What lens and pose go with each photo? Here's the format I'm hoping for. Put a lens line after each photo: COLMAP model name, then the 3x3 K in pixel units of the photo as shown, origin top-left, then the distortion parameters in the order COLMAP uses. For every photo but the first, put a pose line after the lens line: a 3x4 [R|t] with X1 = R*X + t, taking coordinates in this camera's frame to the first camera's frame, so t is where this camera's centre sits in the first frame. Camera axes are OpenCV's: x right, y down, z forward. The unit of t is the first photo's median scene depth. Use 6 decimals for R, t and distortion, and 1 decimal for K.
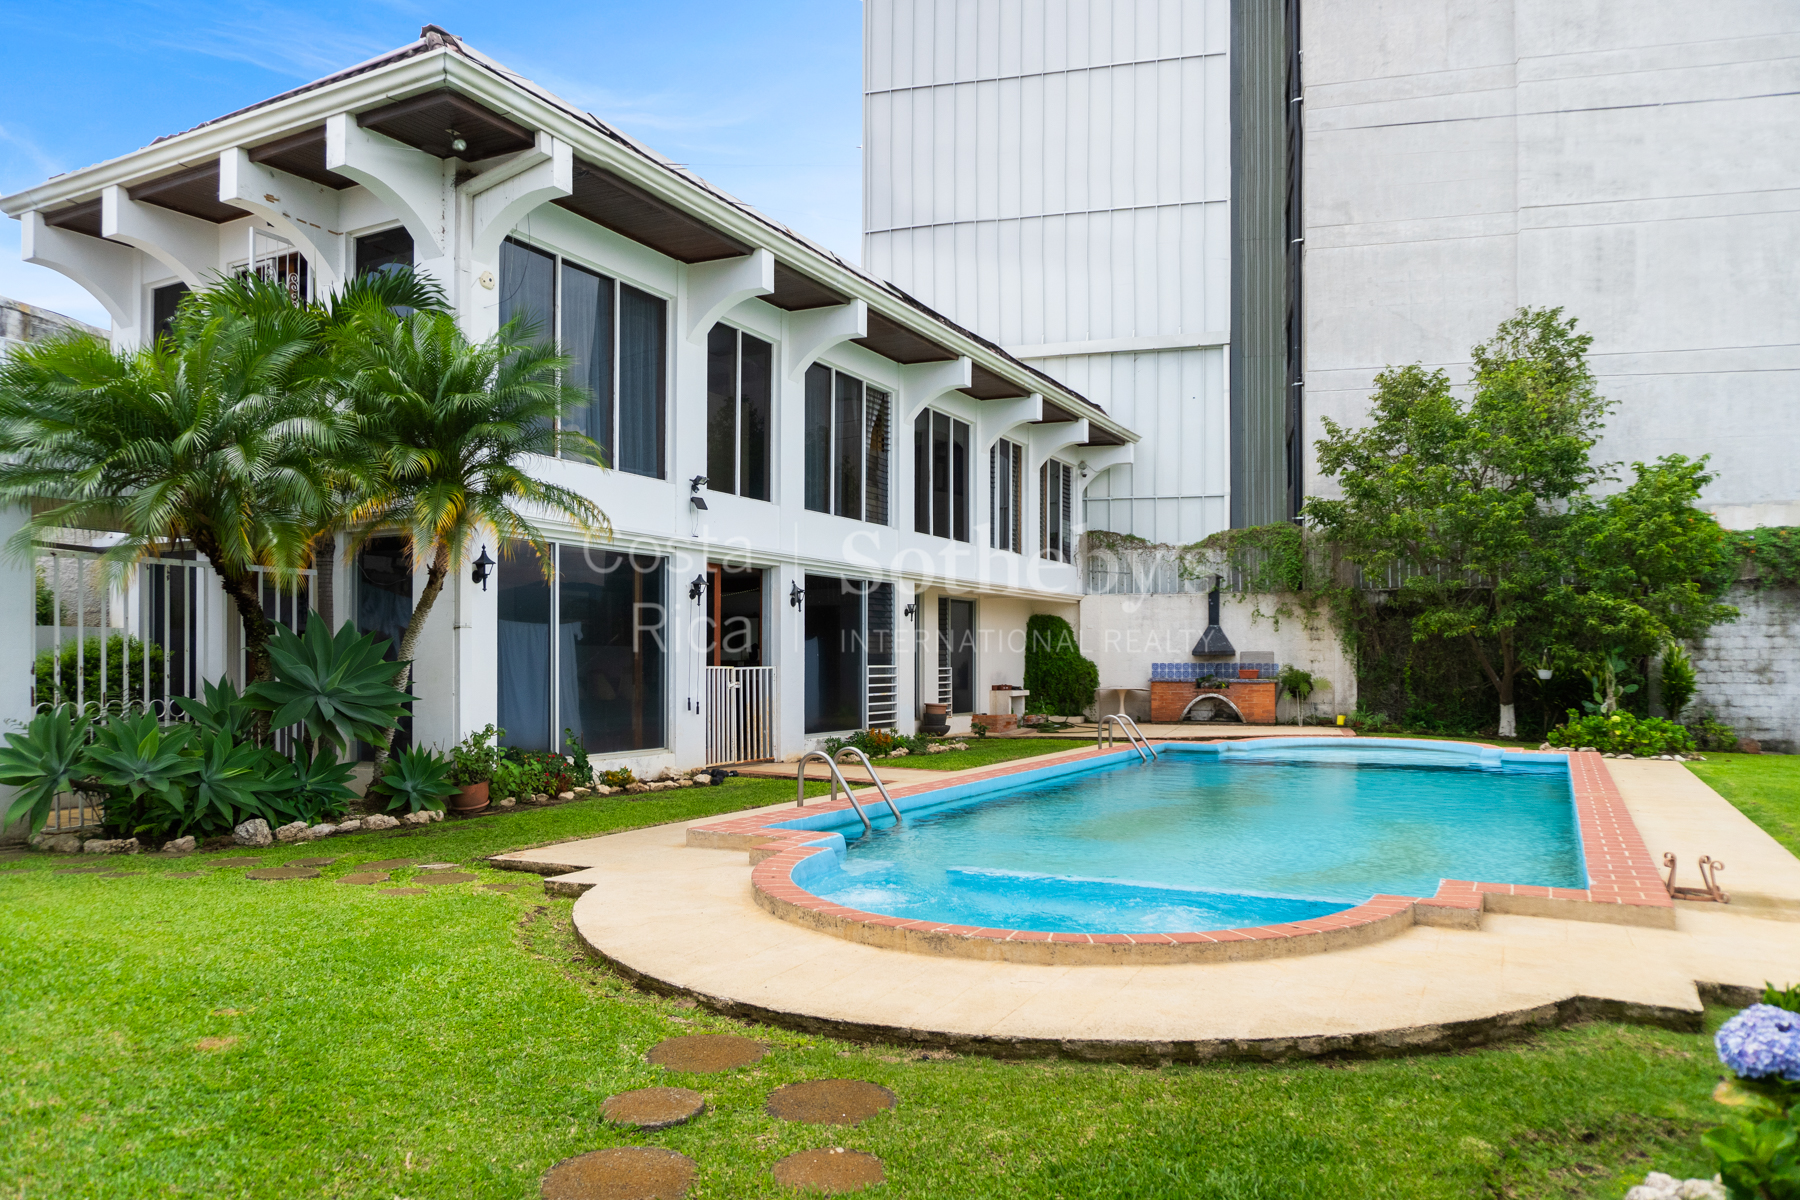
lens RADIAL K [[1226.8, 0, 922.1], [0, 1226.8, 656.8], [0, 0, 1]] dist [-0.023248, -0.000840]
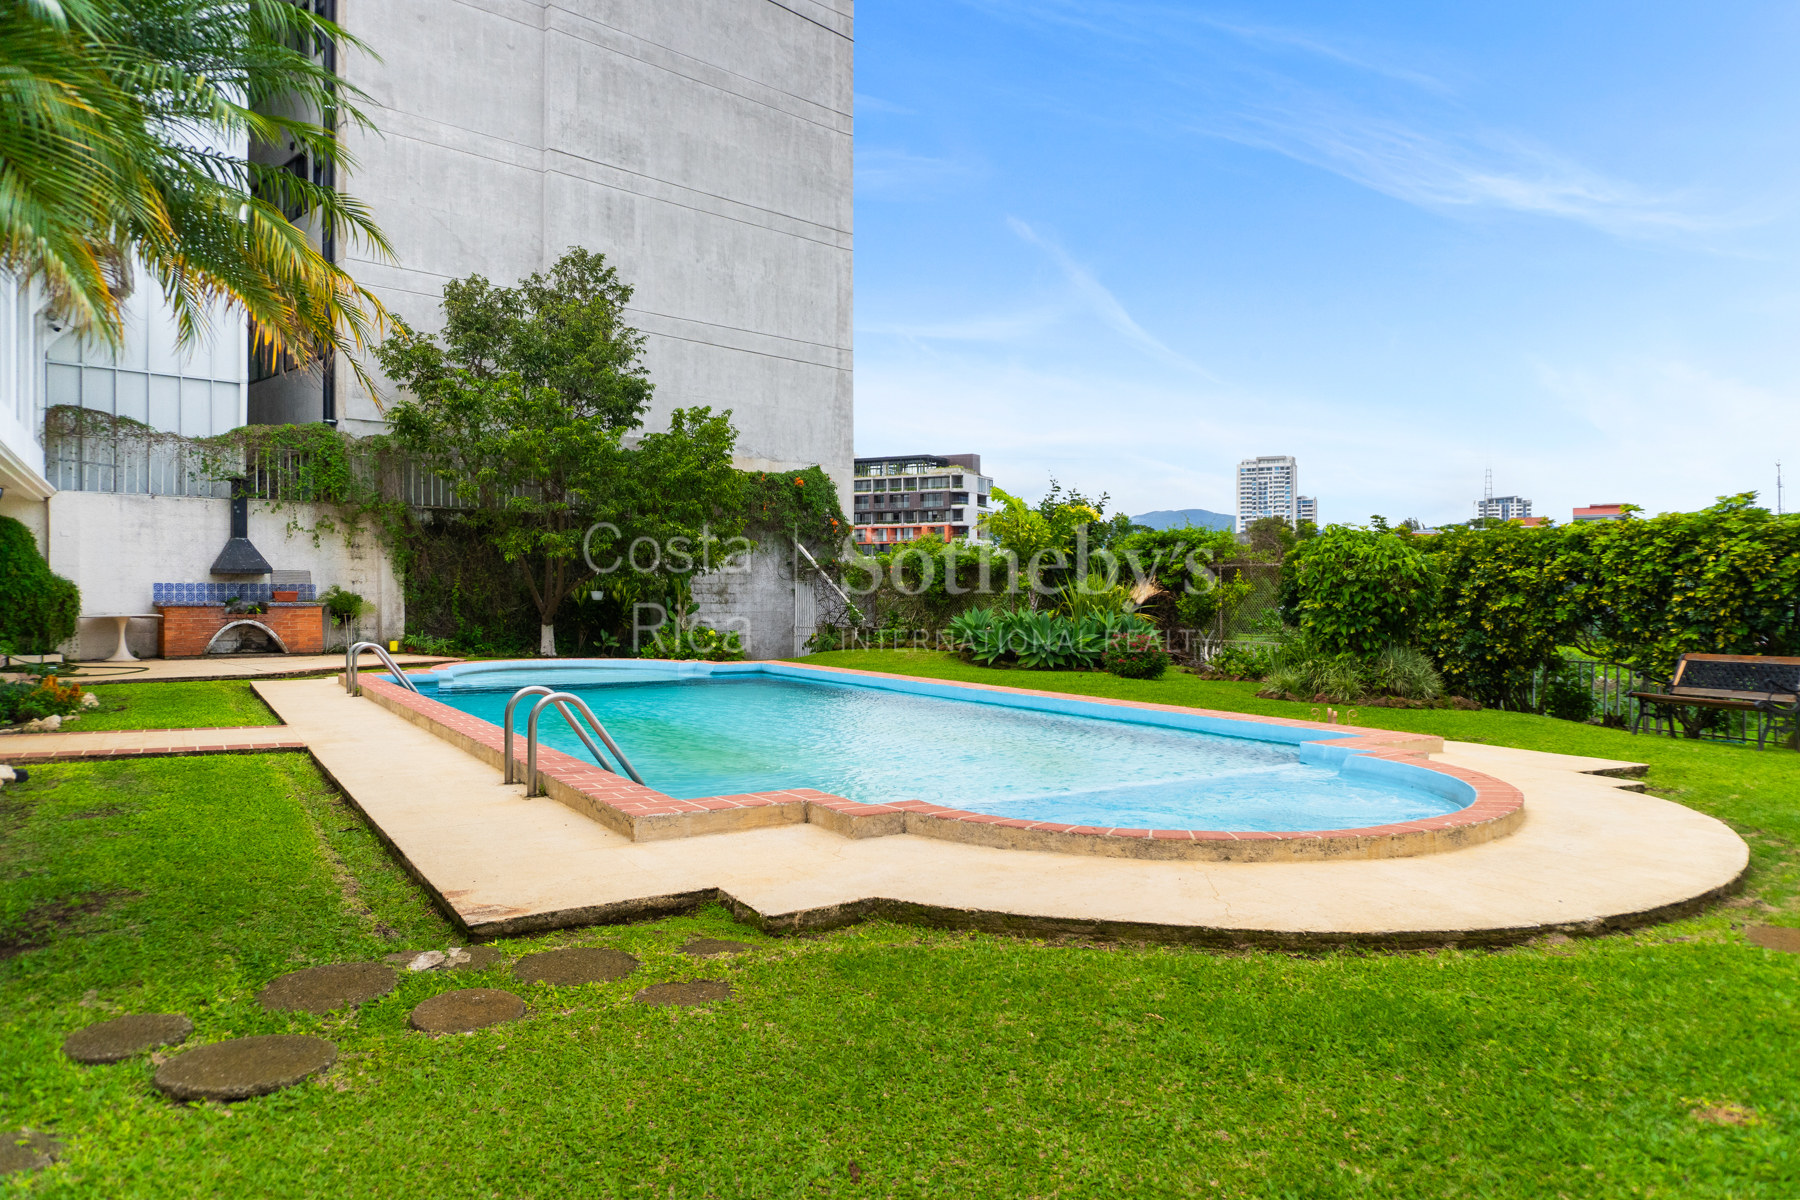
lens RADIAL K [[1226.8, 0, 901.7], [0, 1226.8, 600.8], [0, 0, 1]] dist [-0.023248, -0.000840]
pose [[0.513083, -0.004770, 0.858326, -0.249285], [-0.007340, 0.999924, 0.009945, 0.005586], [-0.858308, -0.011403, 0.513009, 0.196756]]
